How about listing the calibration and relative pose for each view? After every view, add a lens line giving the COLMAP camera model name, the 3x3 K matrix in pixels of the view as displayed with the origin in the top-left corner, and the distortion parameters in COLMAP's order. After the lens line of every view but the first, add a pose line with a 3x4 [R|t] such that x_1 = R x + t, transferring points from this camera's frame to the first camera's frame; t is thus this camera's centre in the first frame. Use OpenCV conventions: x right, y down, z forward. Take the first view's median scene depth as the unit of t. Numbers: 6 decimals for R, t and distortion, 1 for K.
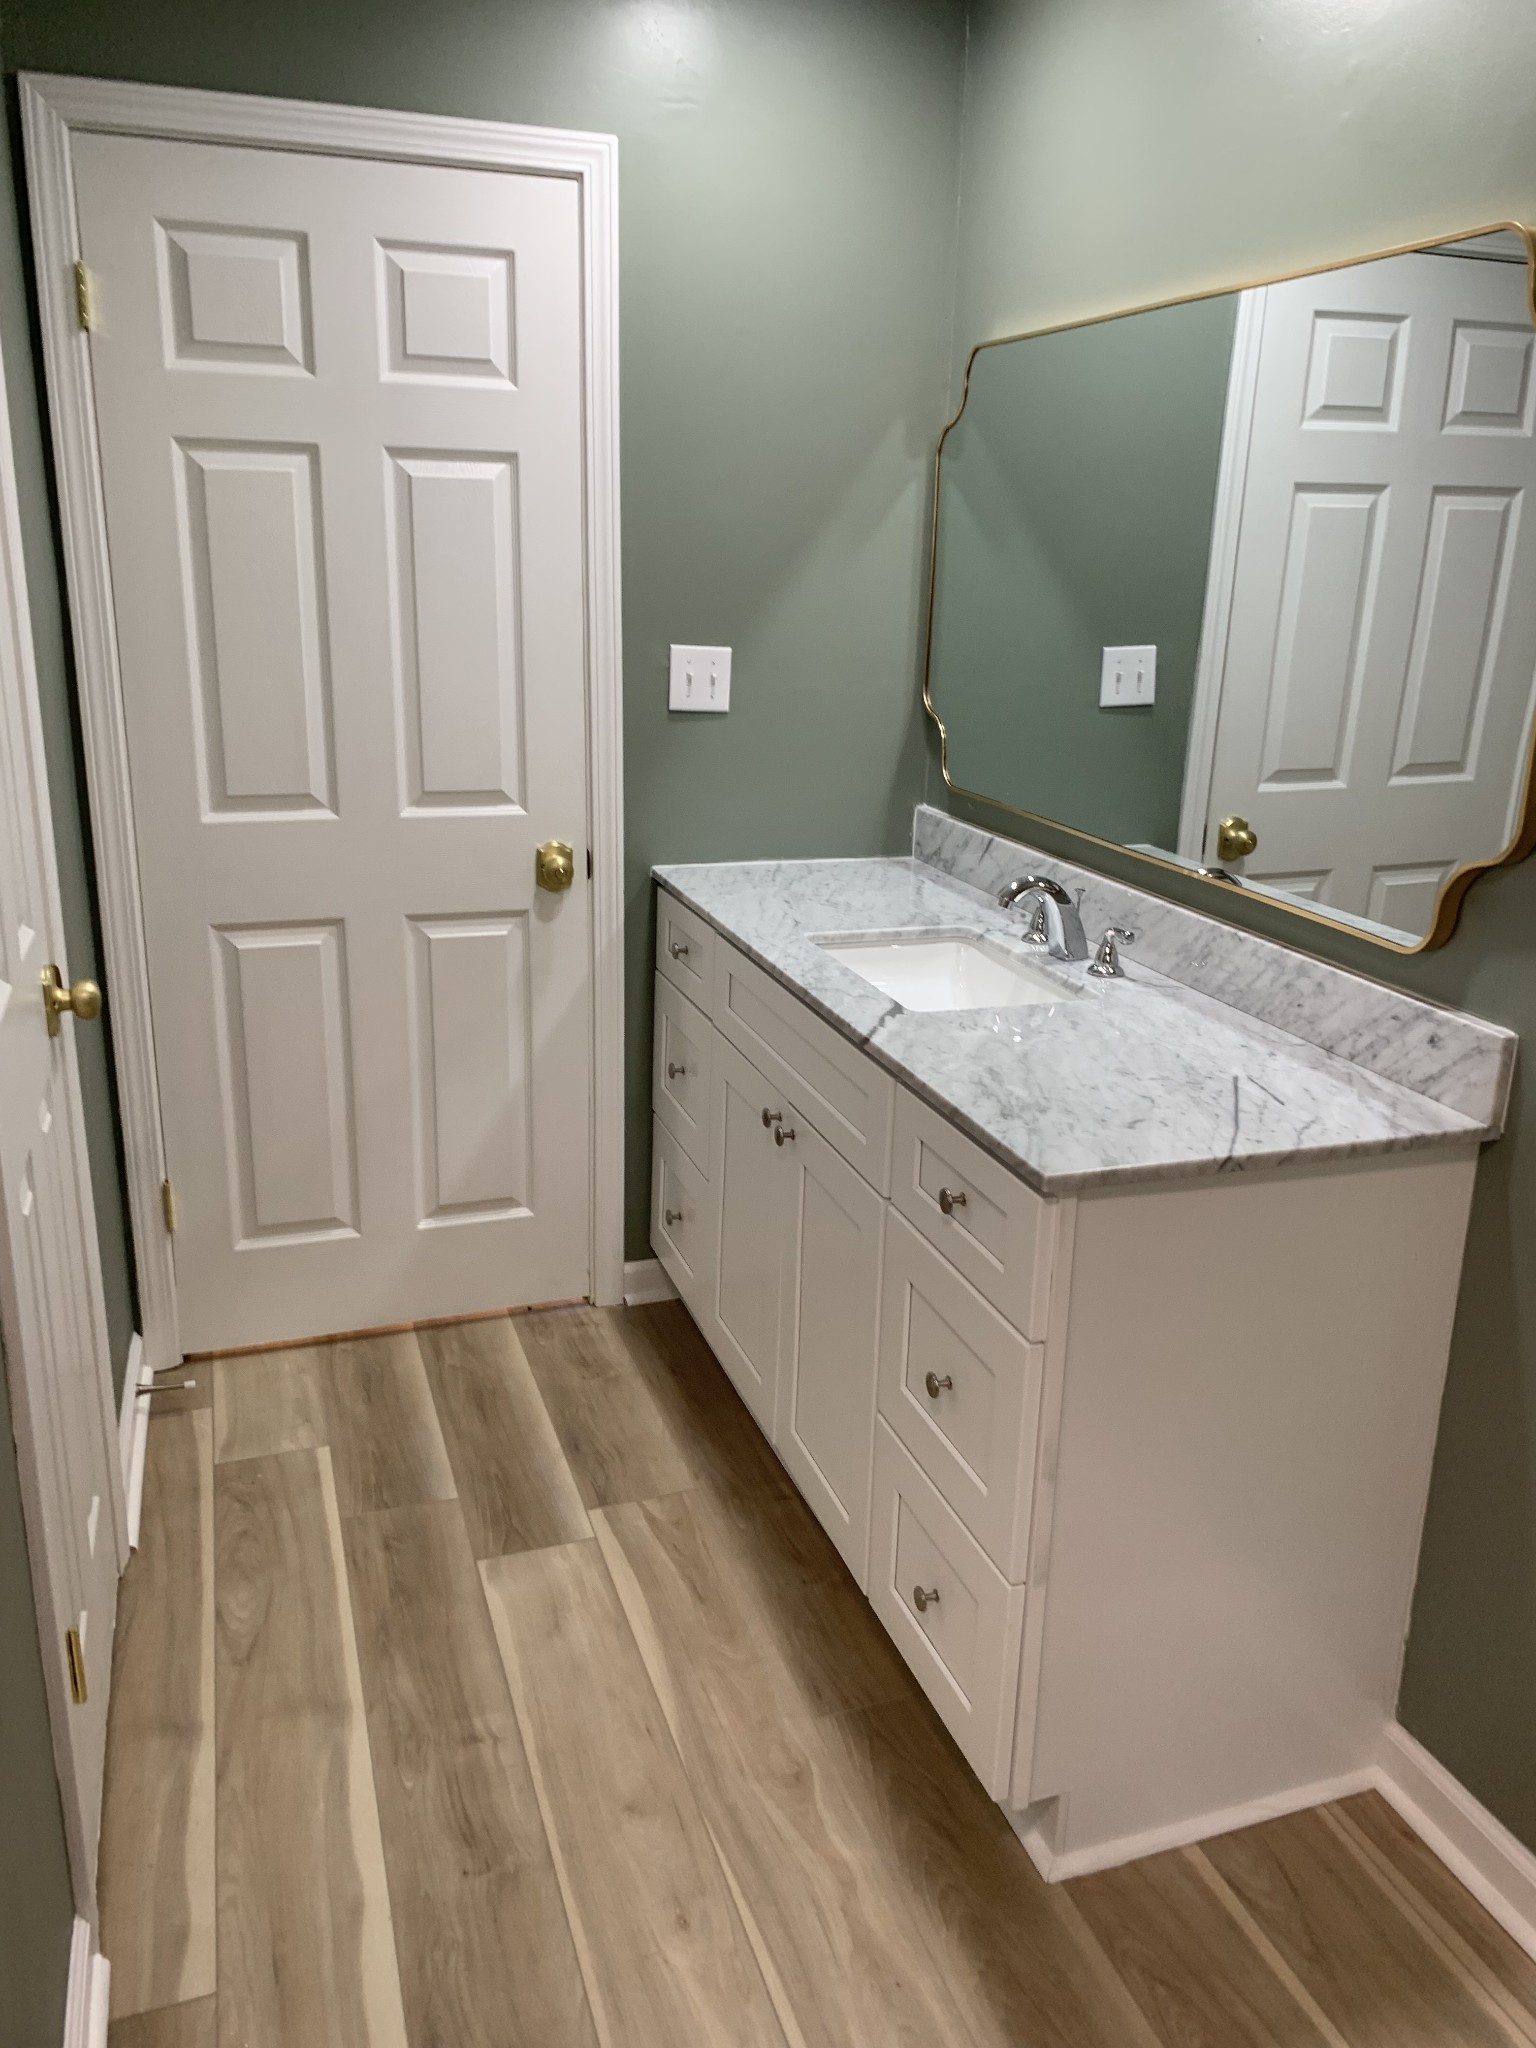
lens RADIAL K [[1561.3, 0, 771.4], [0, 1561.3, 1026.0], [0, 0, 1]] dist [0.028551, -0.035097]
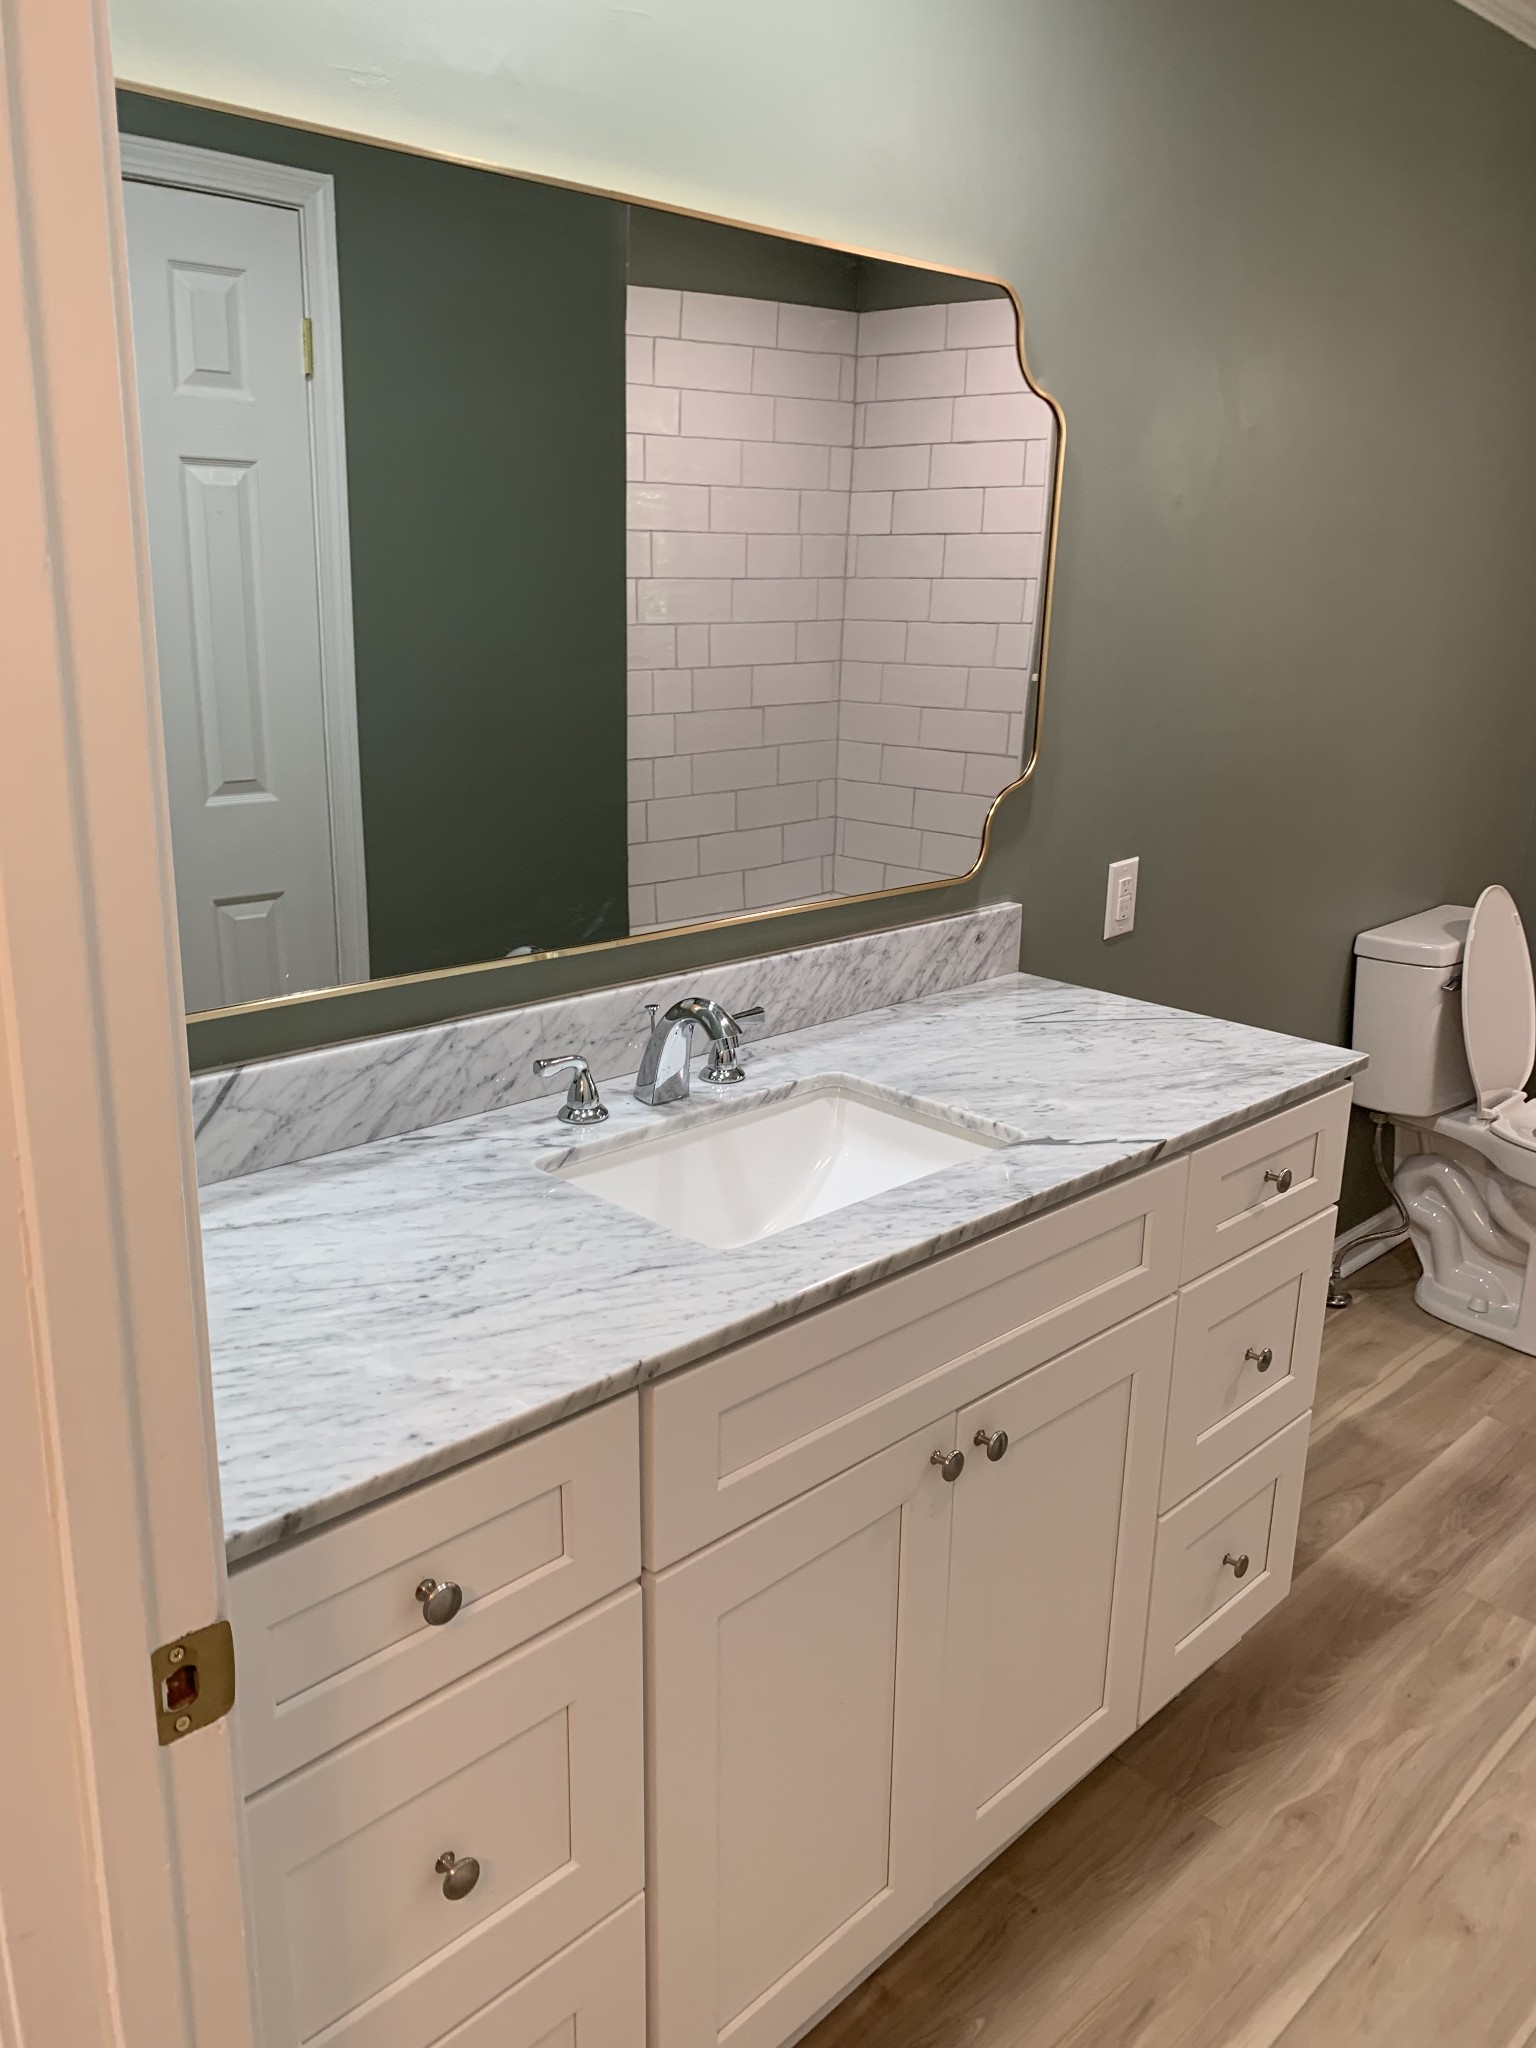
lens RADIAL K [[1561.3, 0, 766.0], [0, 1561.3, 1008.6], [0, 0, 1]] dist [0.028551, -0.035097]
pose [[-0.427934, -0.276400, 0.860509, -0.554645], [0.236604, 0.884628, 0.401811, -0.447263], [-0.872291, 0.375549, -0.313165, 1.437146]]
